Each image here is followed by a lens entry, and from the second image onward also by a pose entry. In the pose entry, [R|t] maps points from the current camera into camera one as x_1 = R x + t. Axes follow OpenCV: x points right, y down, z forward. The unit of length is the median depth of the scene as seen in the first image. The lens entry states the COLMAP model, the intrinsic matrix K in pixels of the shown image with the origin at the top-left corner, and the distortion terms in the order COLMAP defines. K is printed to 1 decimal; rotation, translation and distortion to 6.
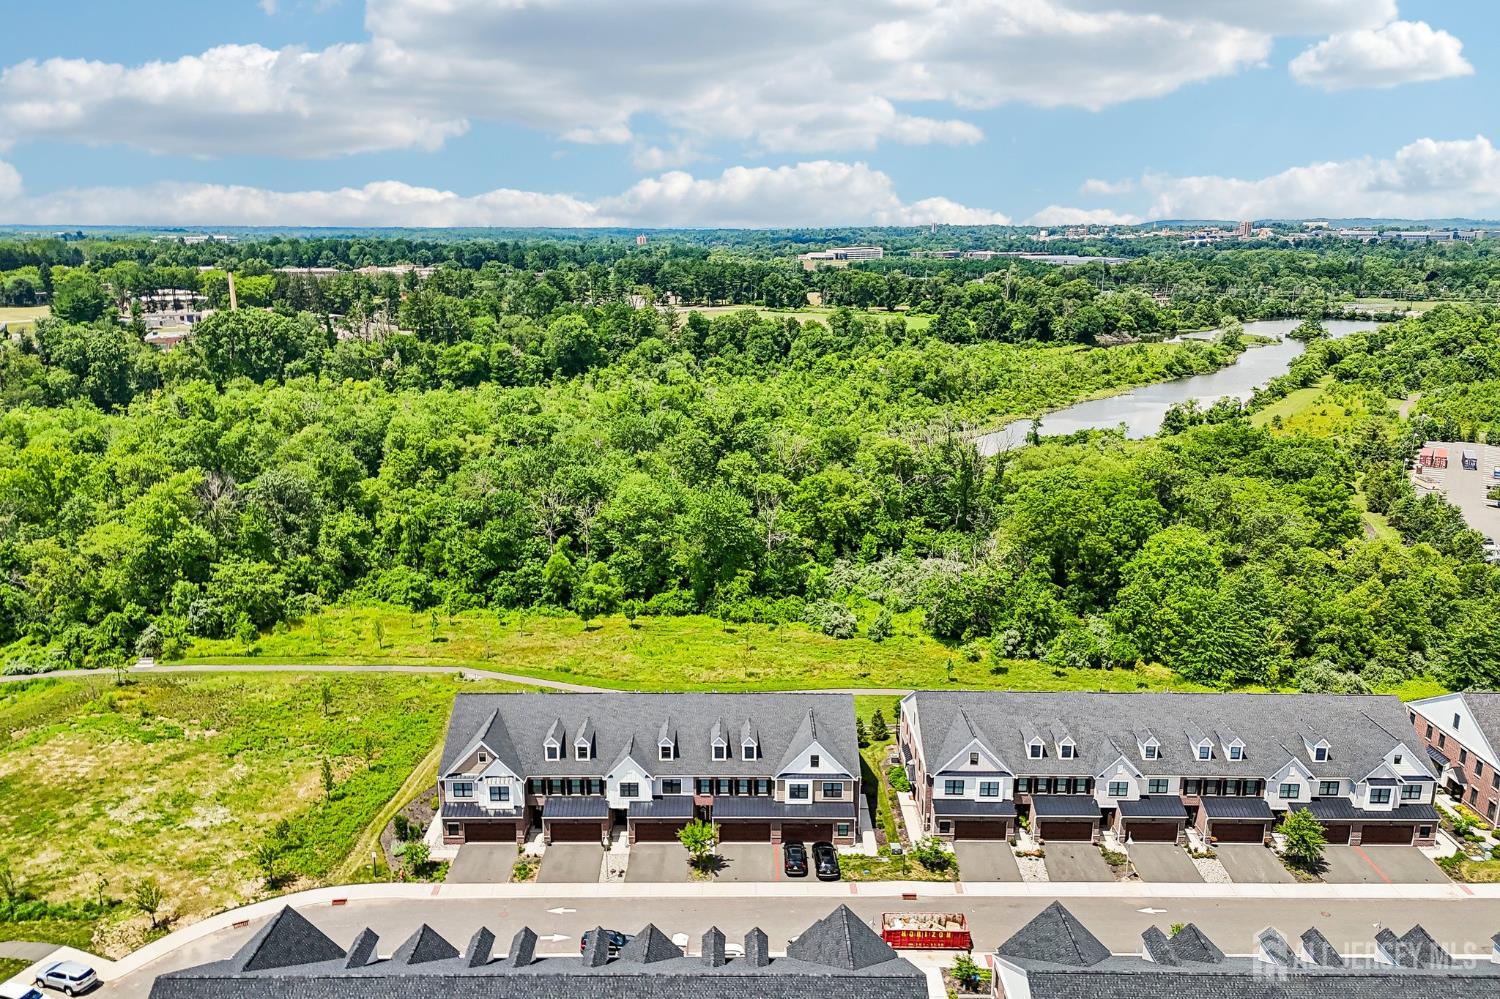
lens RADIAL K [[1104.3, 0, 746.2], [0, 1104.3, 504.7], [0, 0, 1]] dist [0.082281, -0.082773]
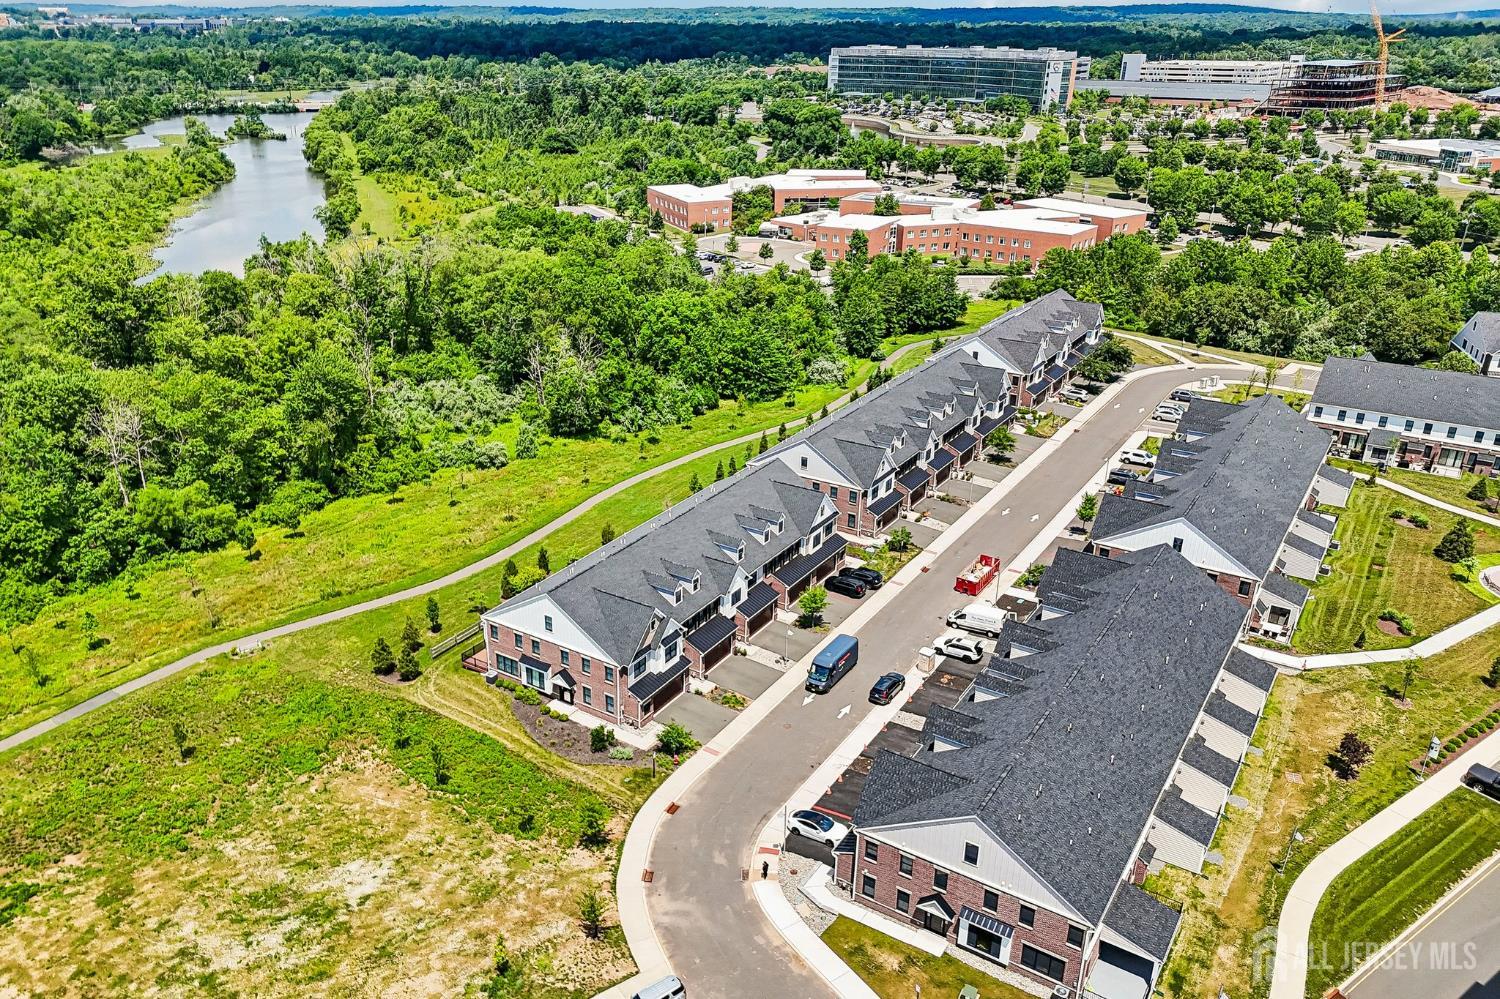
lens RADIAL K [[1104.3, 0, 746.2], [0, 1104.3, 504.7], [0, 0, 1]] dist [0.082281, -0.082773]
pose [[0.542726, -0.340628, 0.767738, -0.868687], [0.206440, 0.940130, 0.271179, -0.108988], [-0.814145, 0.011316, 0.580552, 0.375503]]
